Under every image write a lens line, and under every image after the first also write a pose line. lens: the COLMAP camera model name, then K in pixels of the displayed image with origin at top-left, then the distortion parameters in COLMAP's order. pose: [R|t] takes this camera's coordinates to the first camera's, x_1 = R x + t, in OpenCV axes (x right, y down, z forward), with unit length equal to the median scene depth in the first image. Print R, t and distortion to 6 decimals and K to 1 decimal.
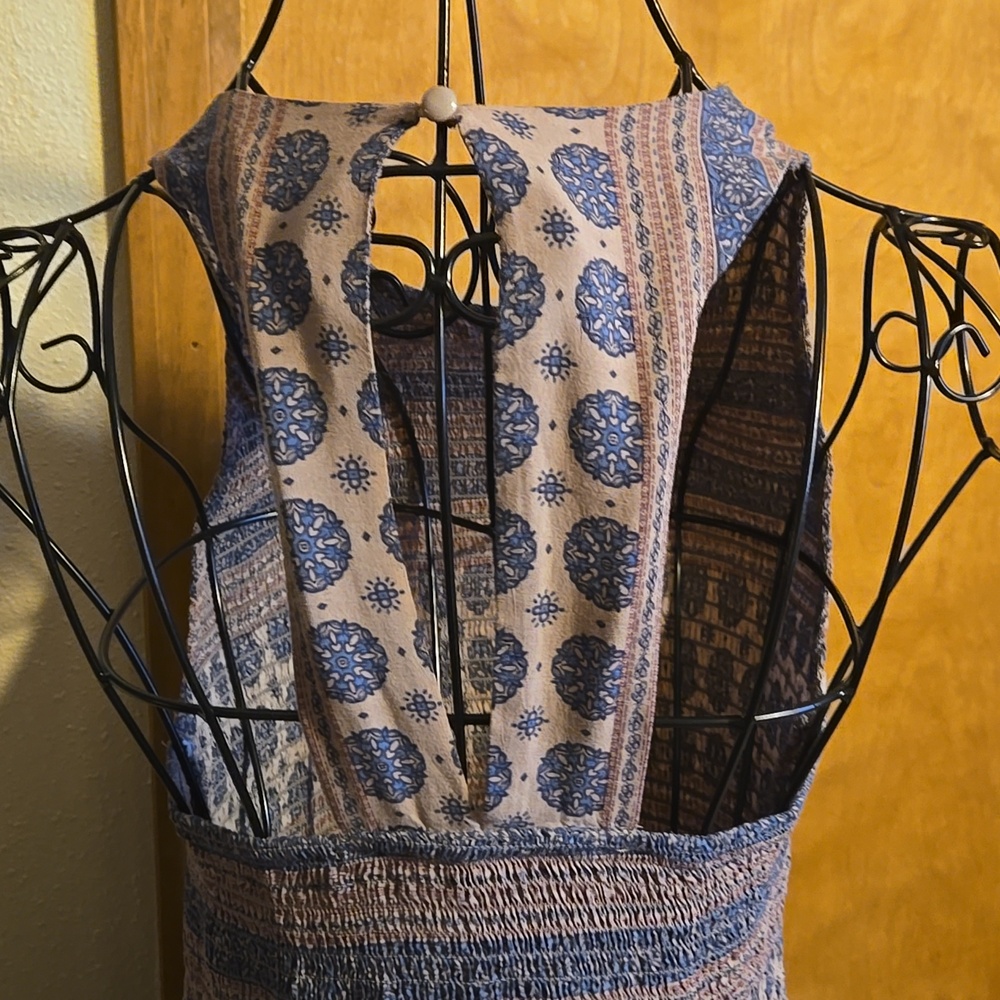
lens RADIAL K [[1428.7, 0, 500.8], [0, 1428.7, 497.5], [0, 0, 1]] dist [0.075327, 0.000000]
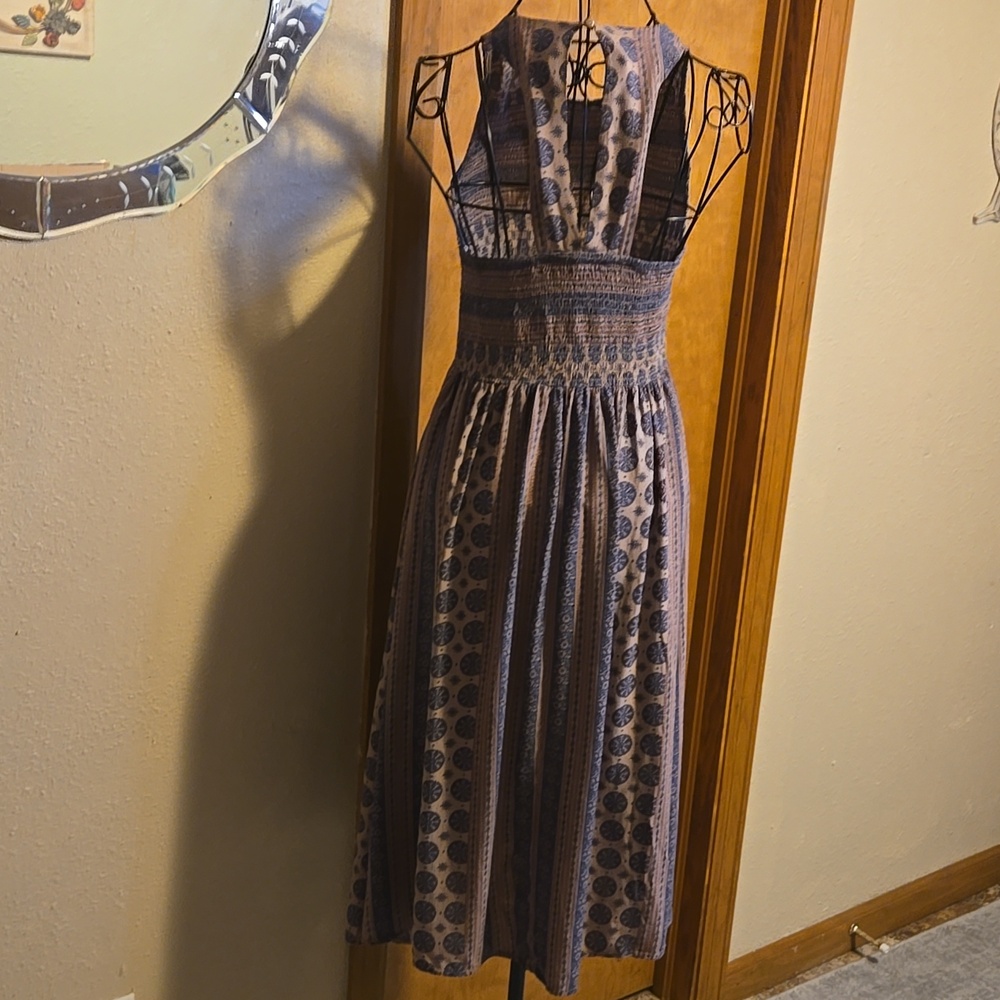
lens RADIAL K [[1428.7, 0, 493.8], [0, 1428.7, 498.2], [0, 0, 1]] dist [0.075327, 0.000000]
pose [[0.992971, 0.032178, 0.113901, -0.594586], [-0.036256, 0.998767, 0.033919, 0.721383], [-0.112669, -0.037810, 0.992913, -2.337553]]
